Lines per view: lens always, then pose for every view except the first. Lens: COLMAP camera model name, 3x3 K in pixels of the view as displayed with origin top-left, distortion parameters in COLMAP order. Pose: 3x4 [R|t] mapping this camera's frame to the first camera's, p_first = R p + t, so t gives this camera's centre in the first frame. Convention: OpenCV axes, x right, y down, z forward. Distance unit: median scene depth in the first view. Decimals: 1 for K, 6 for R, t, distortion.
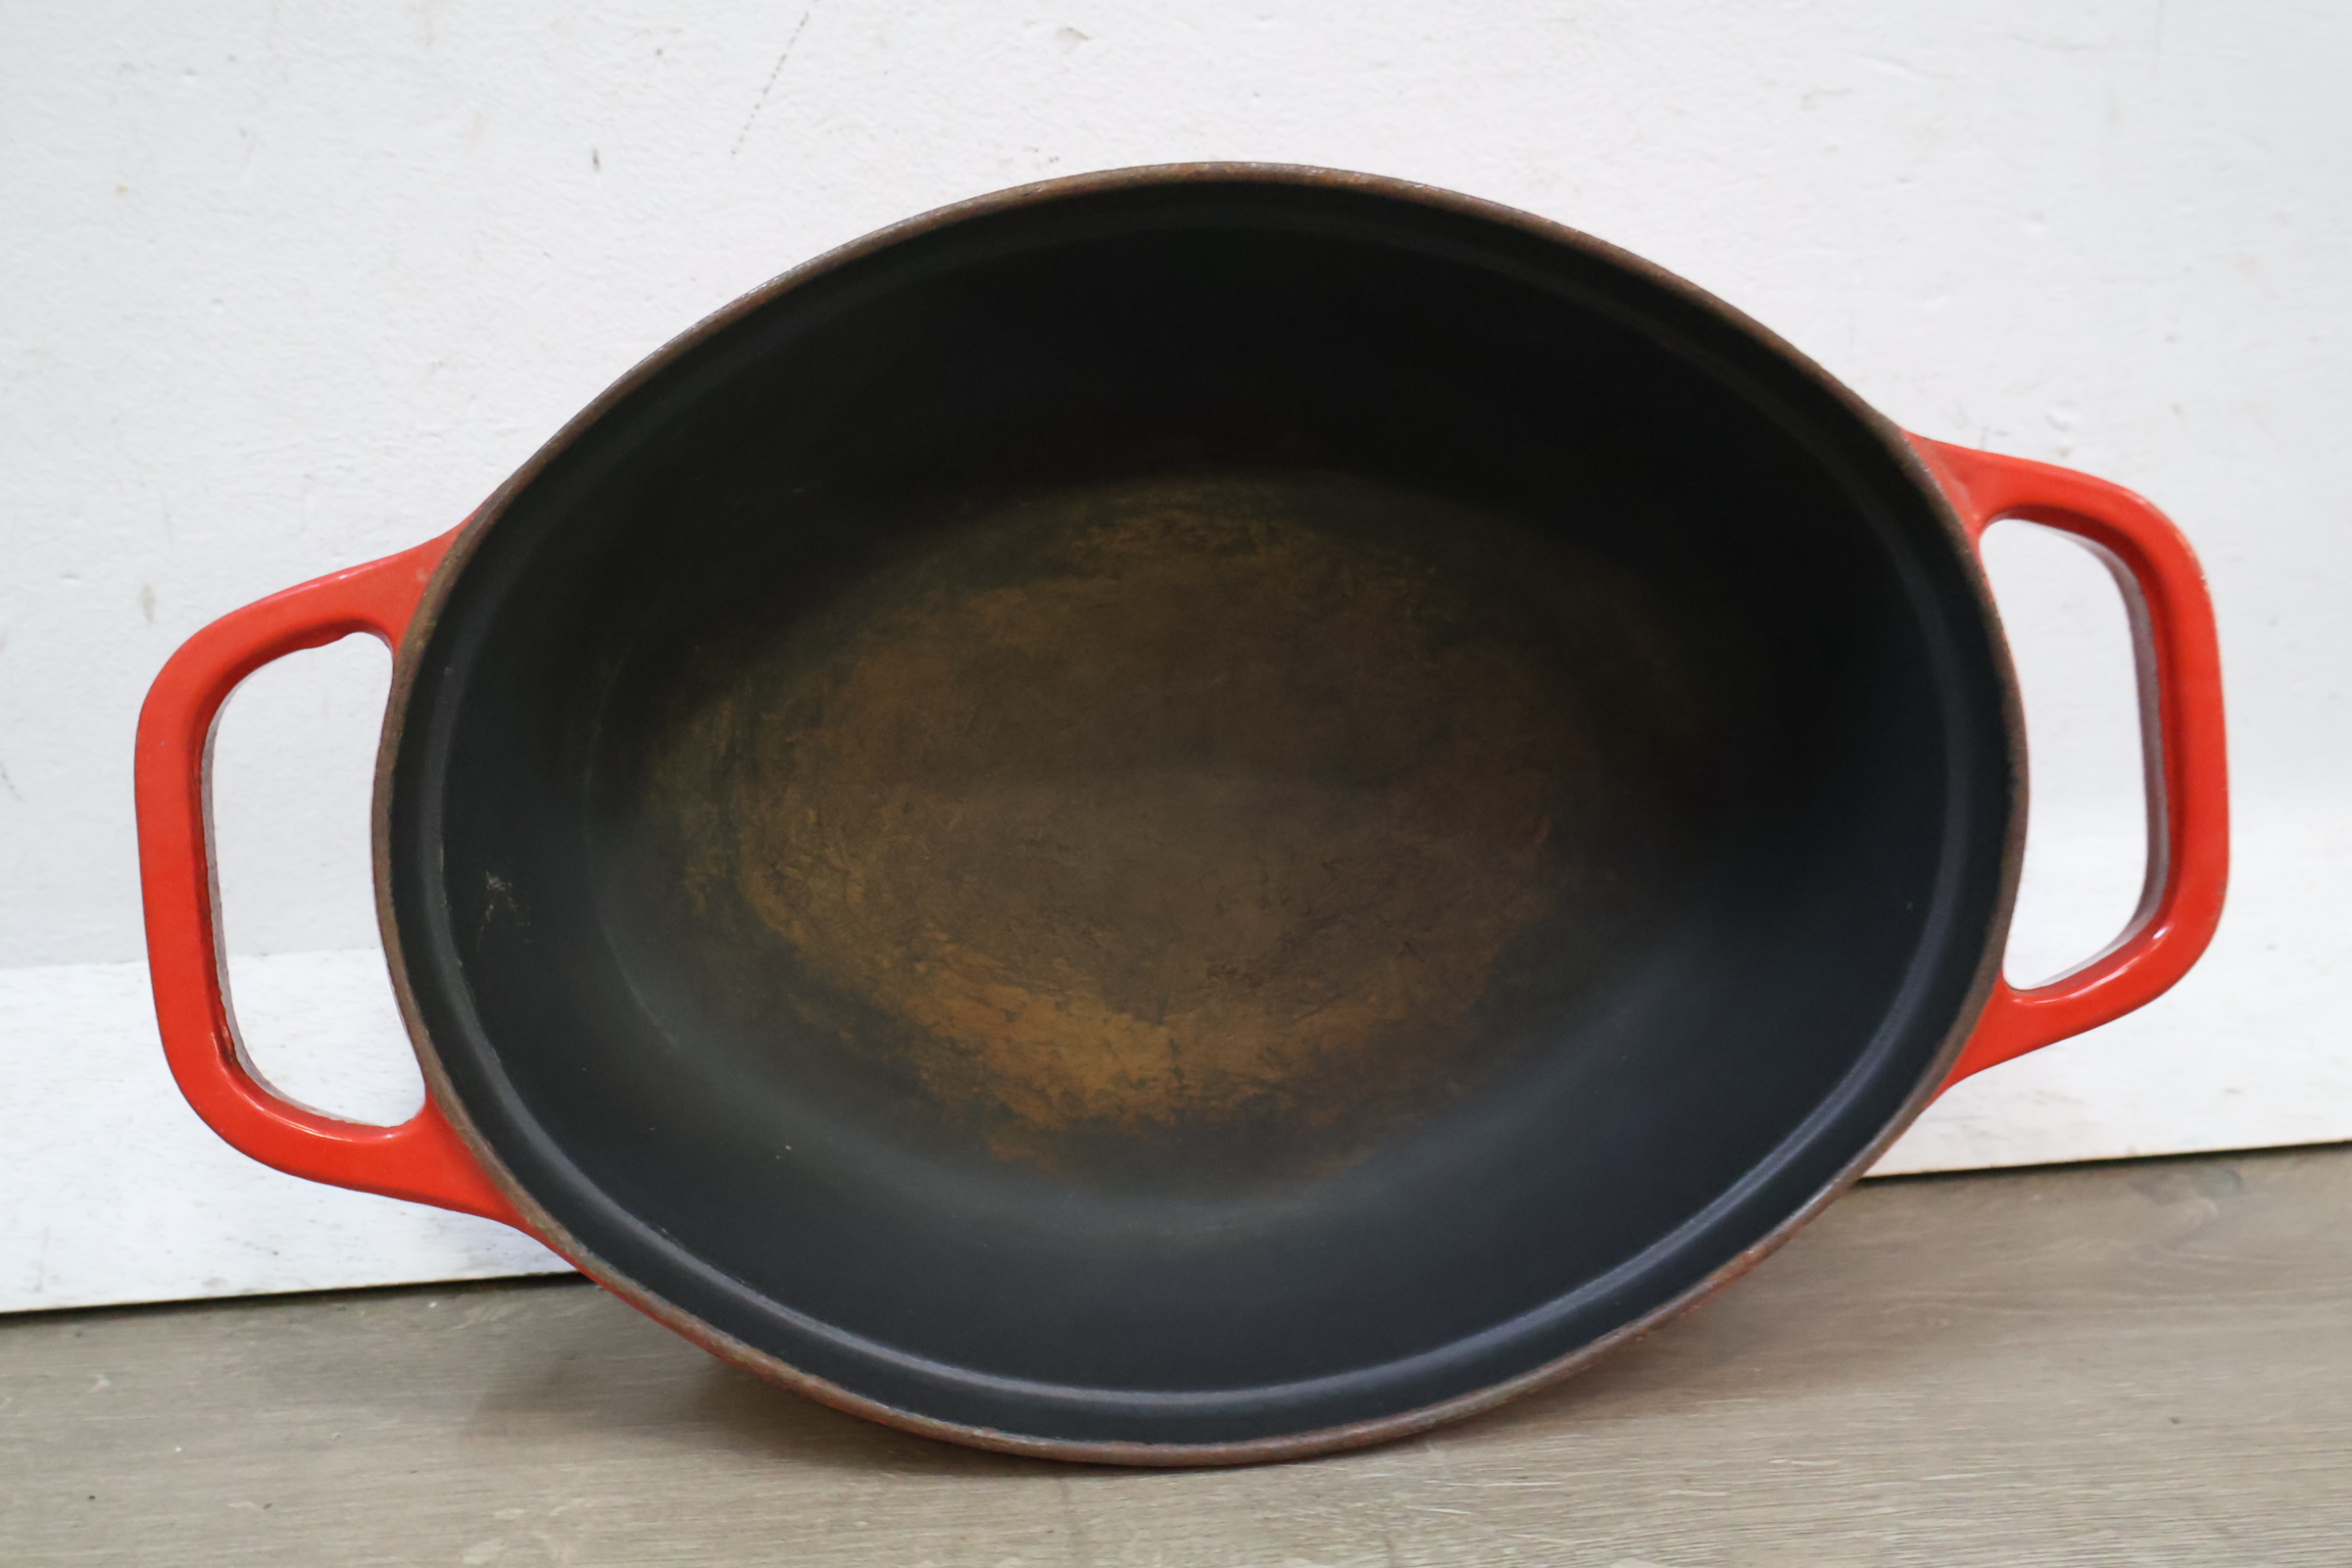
lens RADIAL K [[2198.9, 0, 1165.7], [0, 2198.9, 791.3], [0, 0, 1]] dist [0.015042, 0.000000]
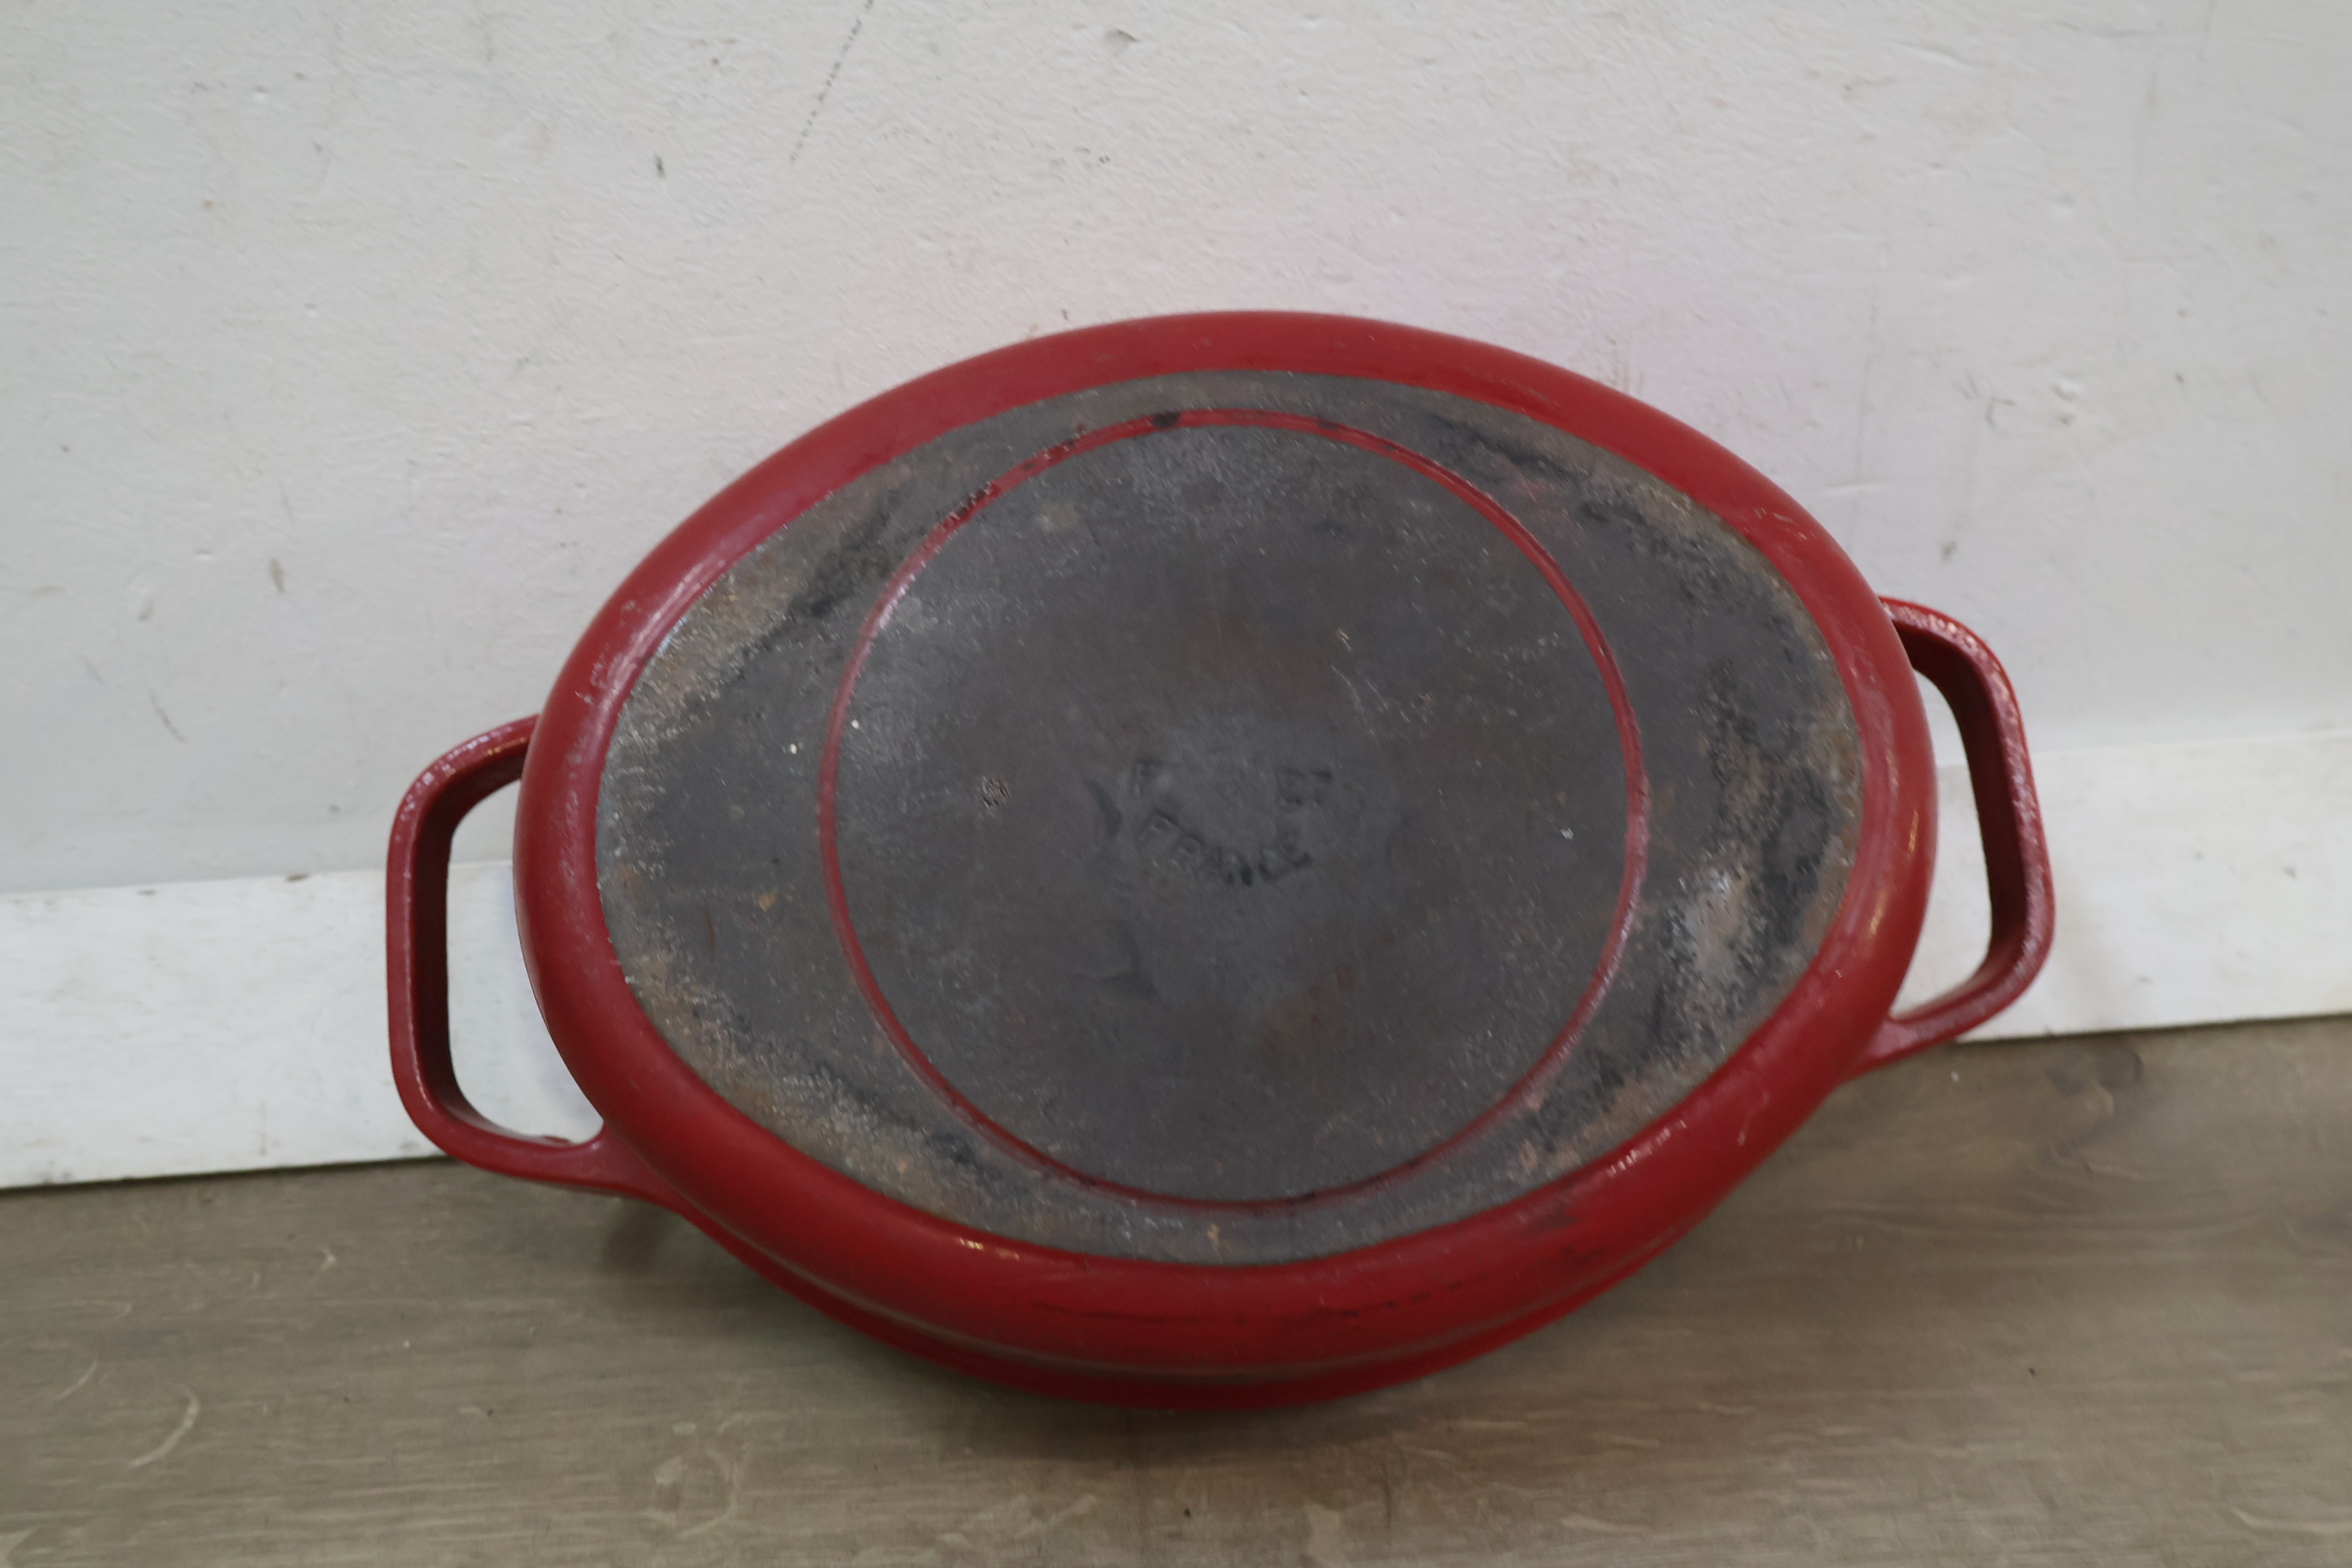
lens RADIAL K [[2198.9, 0, 1162.9], [0, 2198.9, 779.7], [0, 0, 1]] dist [0.015042, 0.000000]
pose [[0.999889, 0.003363, -0.014485, -0.007717], [0.001109, 0.954515, 0.298161, -0.321218], [0.014829, -0.298144, 0.954406, -0.064583]]
